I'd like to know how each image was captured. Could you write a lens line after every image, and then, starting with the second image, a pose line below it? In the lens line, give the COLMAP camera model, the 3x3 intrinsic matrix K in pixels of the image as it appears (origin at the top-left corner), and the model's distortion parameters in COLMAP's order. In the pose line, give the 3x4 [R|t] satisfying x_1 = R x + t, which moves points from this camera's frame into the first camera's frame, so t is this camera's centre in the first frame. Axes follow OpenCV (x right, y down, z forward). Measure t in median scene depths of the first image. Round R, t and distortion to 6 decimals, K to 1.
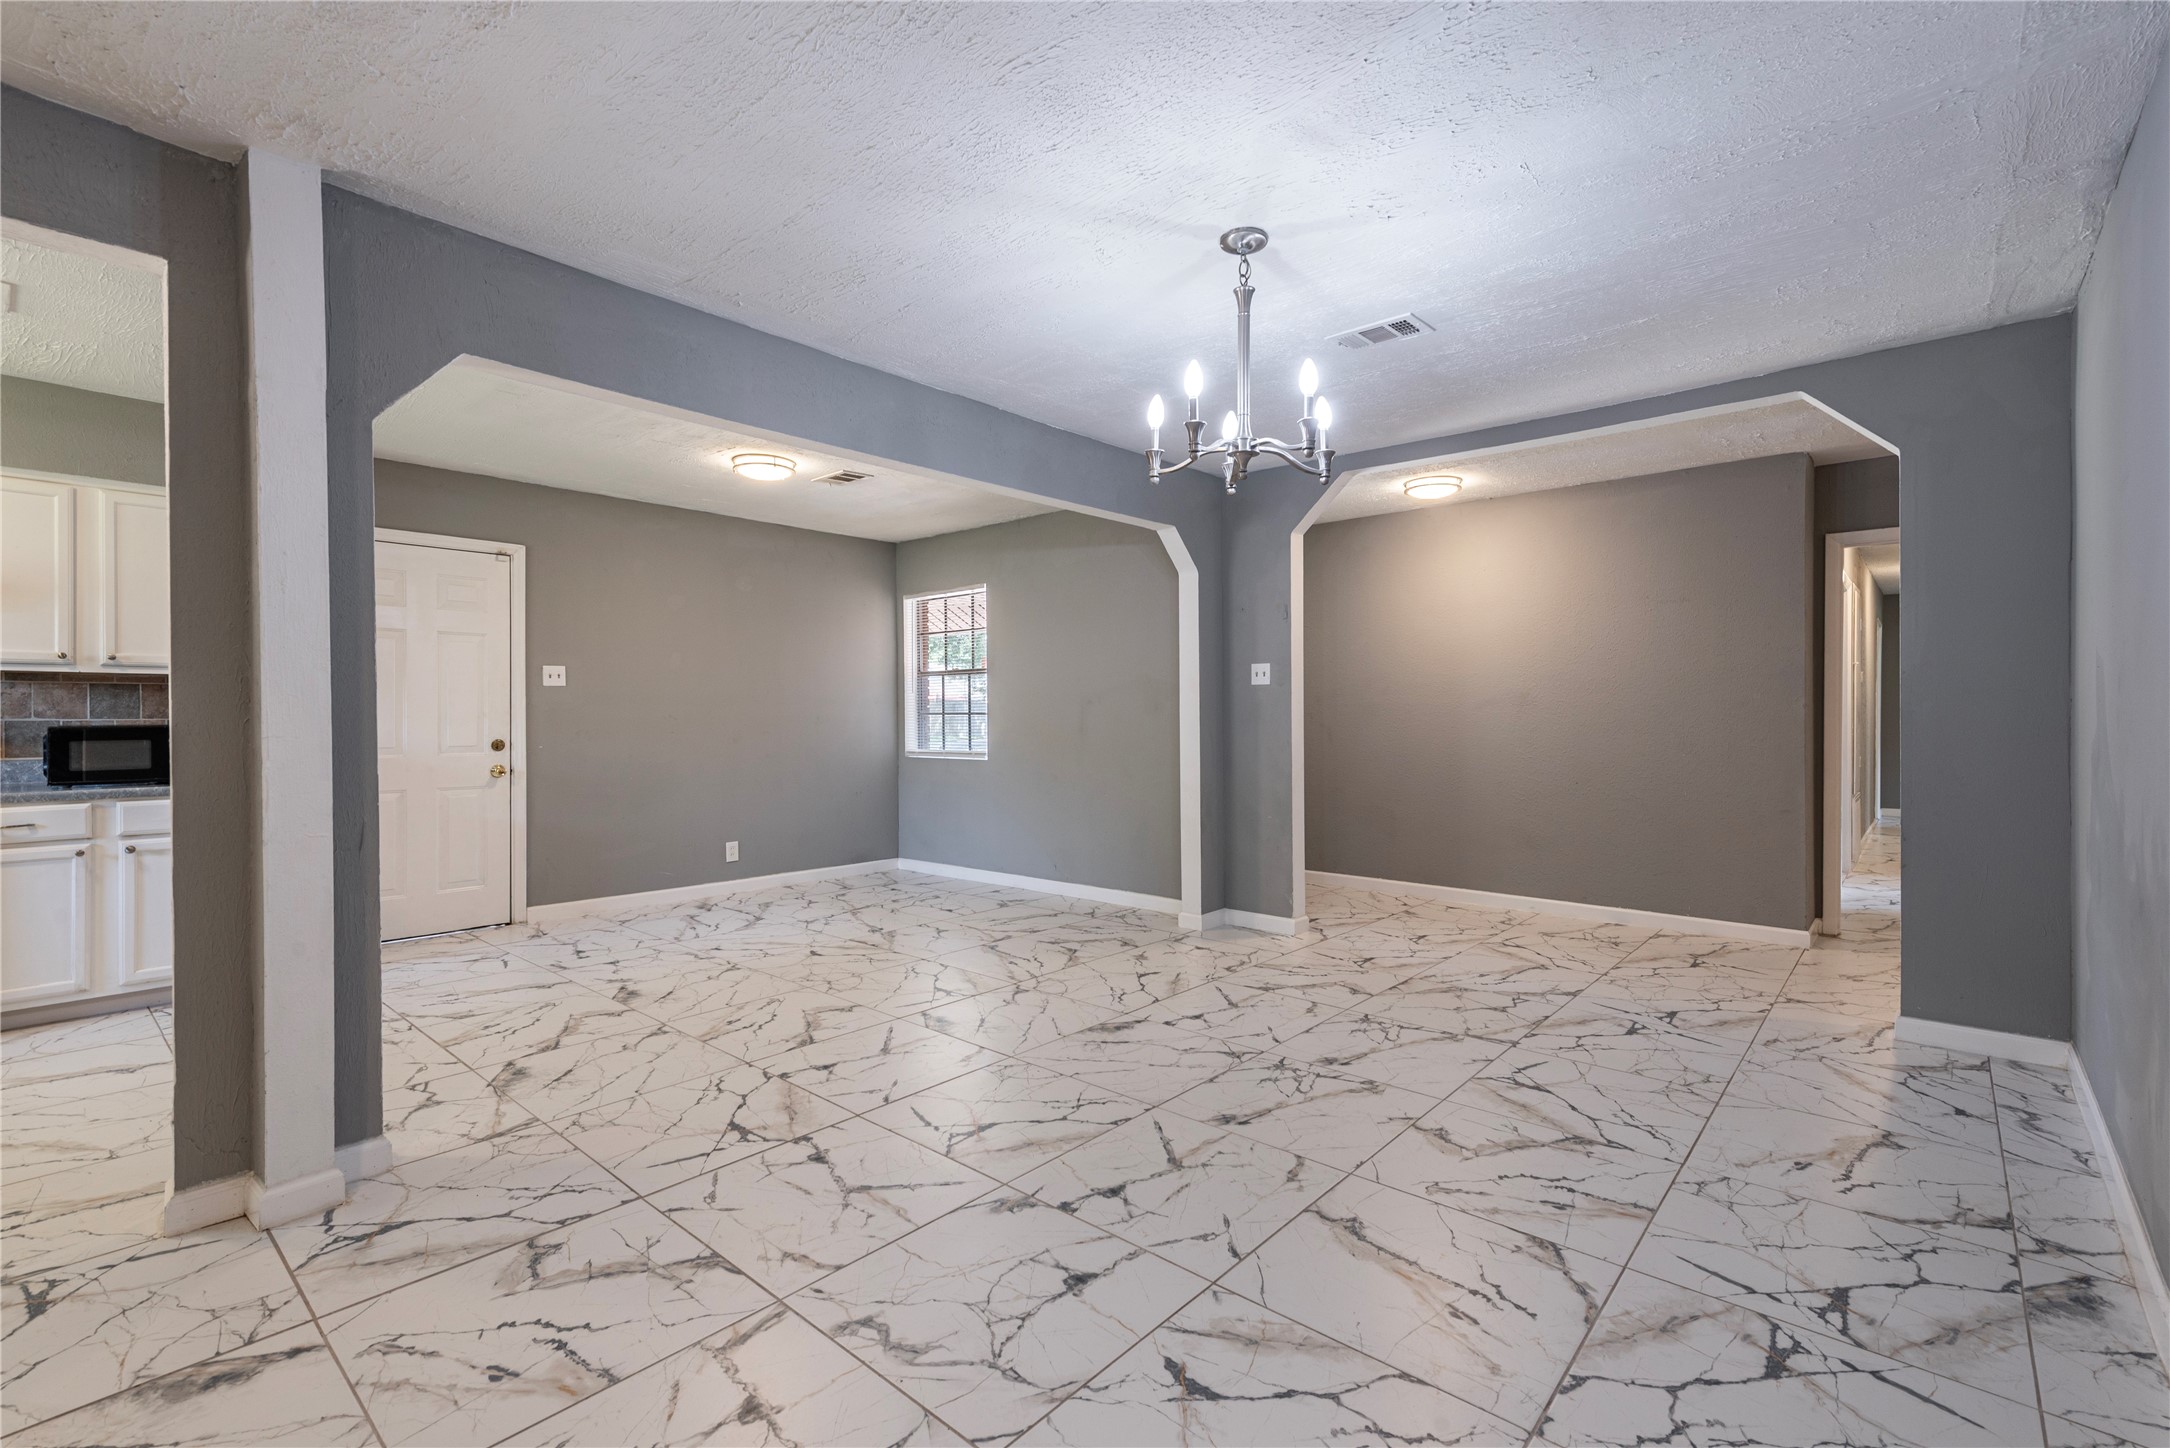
lens RADIAL K [[956.5, 0, 1090.7], [0, 956.5, 718.9], [0, 0, 1]] dist [0.020759, -0.009238]
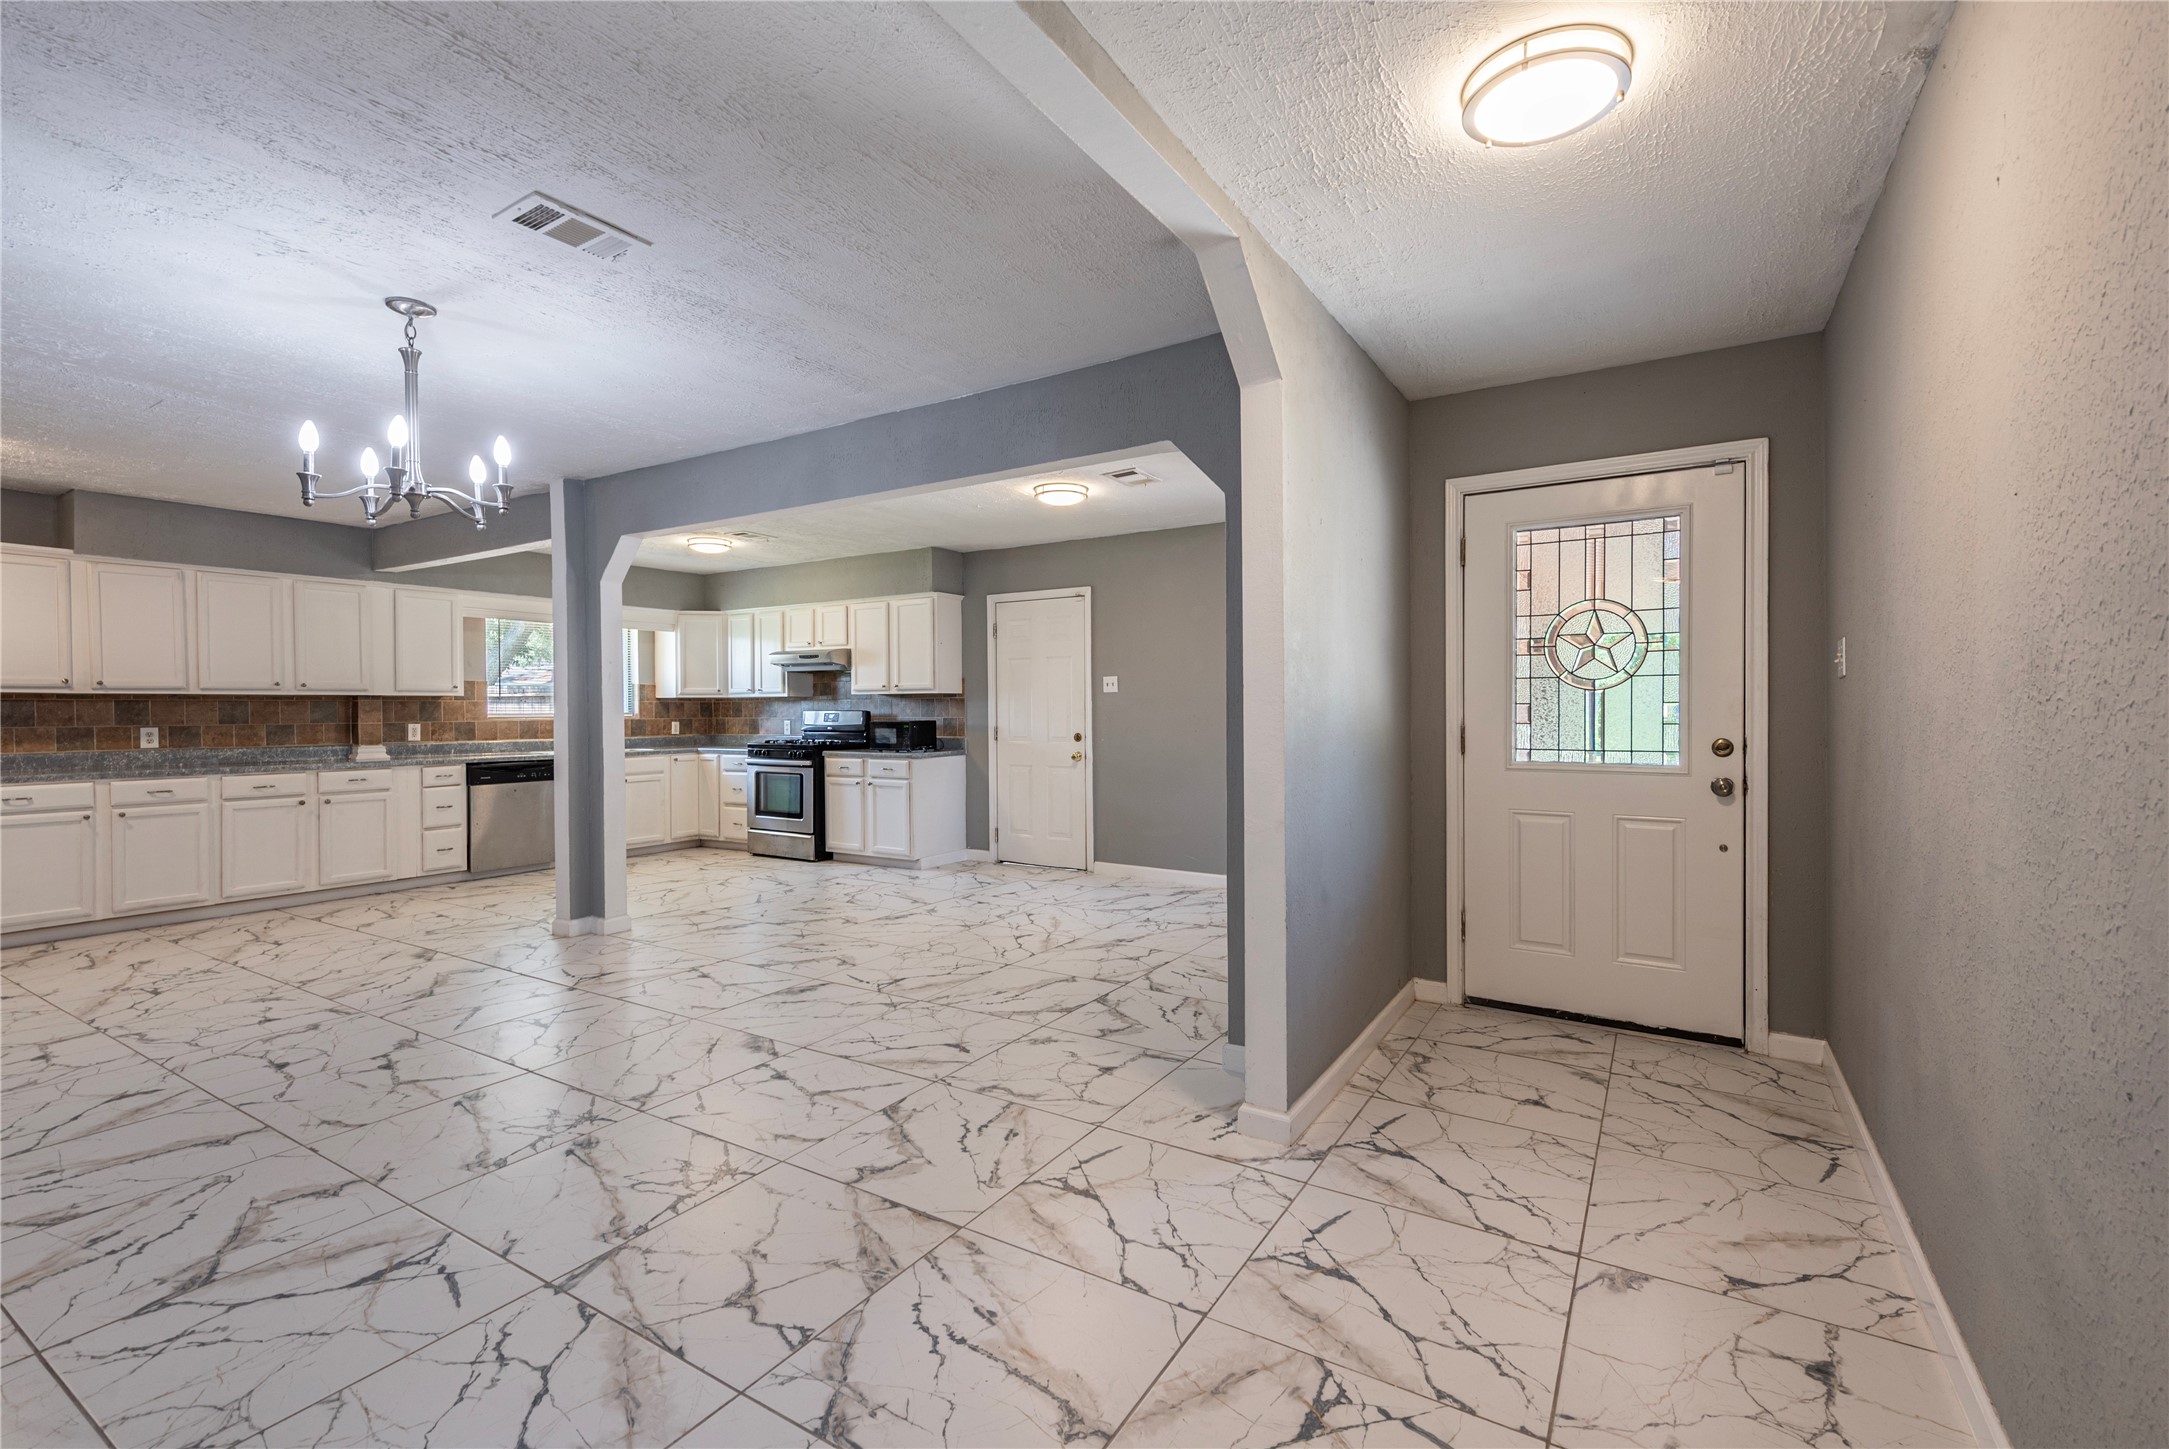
lens RADIAL K [[940.0, 0, 1095.8], [0, 940.0, 717.0], [0, 0, 1]] dist [-0.001380, -0.000648]
pose [[0.177812, 0.009276, -0.984021, 0.982716], [-0.000323, 0.999956, 0.009368, -0.019465], [0.984064, -0.001348, 0.177807, 1.126508]]
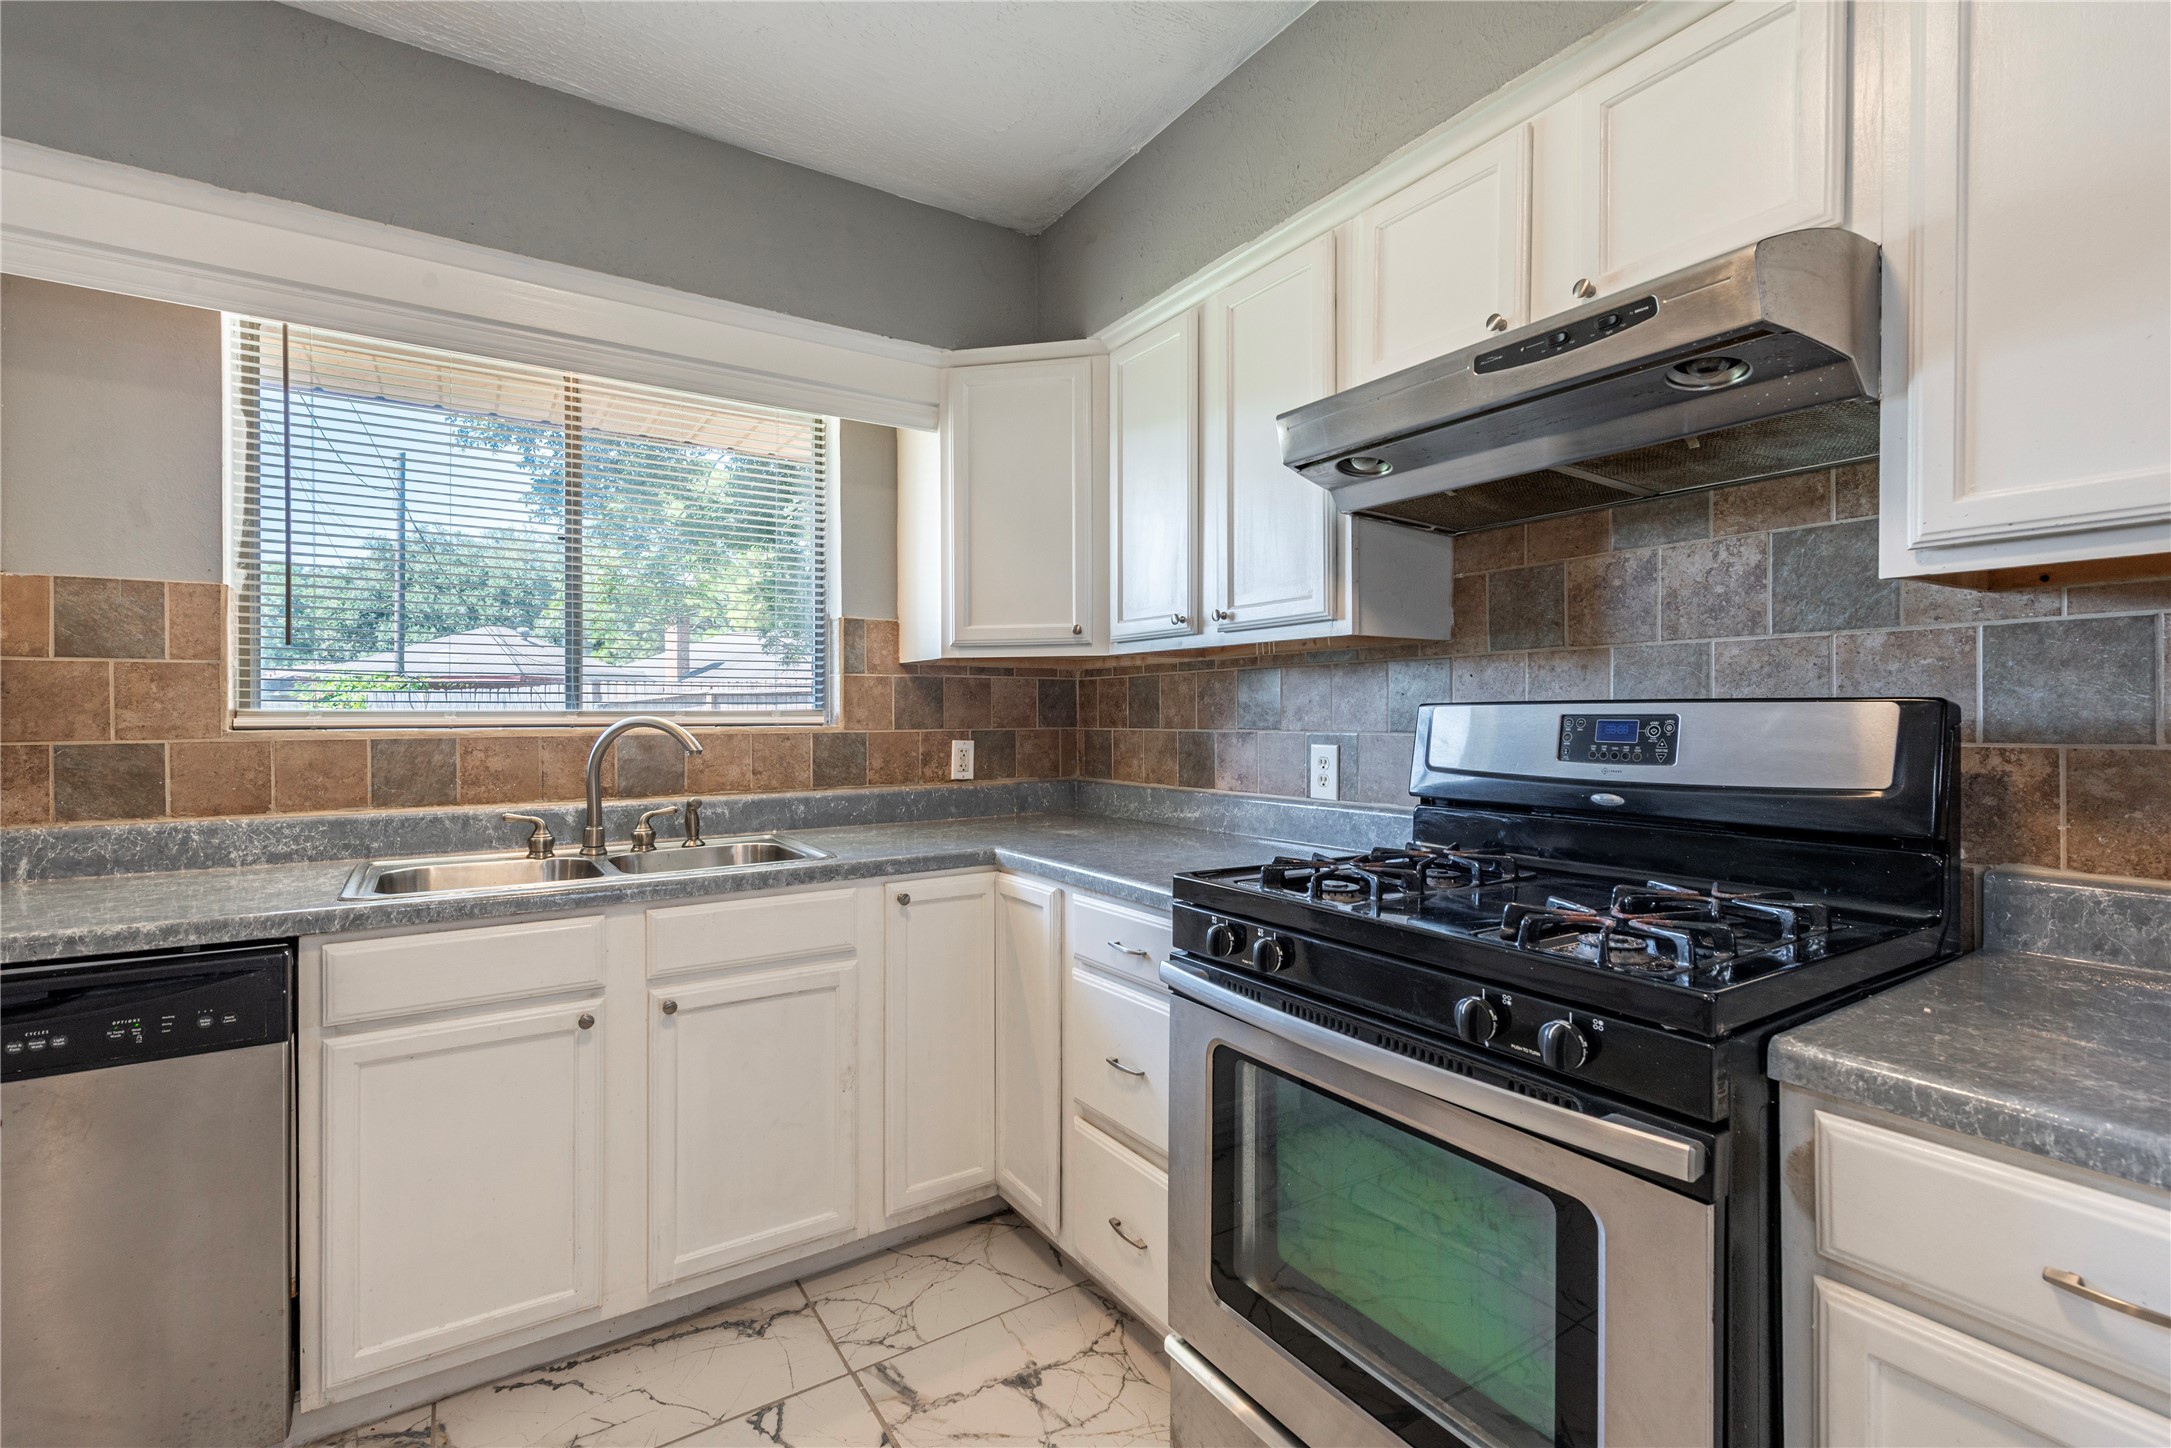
lens RADIAL K [[956.9, 0, 1091.2], [0, 956.9, 718.9], [0, 0, 1]] dist [0.020759, -0.009238]
pose [[-0.263957, 0.009040, -0.964492, -0.826508], [-0.002073, 0.999948, 0.009939, -0.009713], [0.964532, 0.004623, -0.263925, 0.806479]]
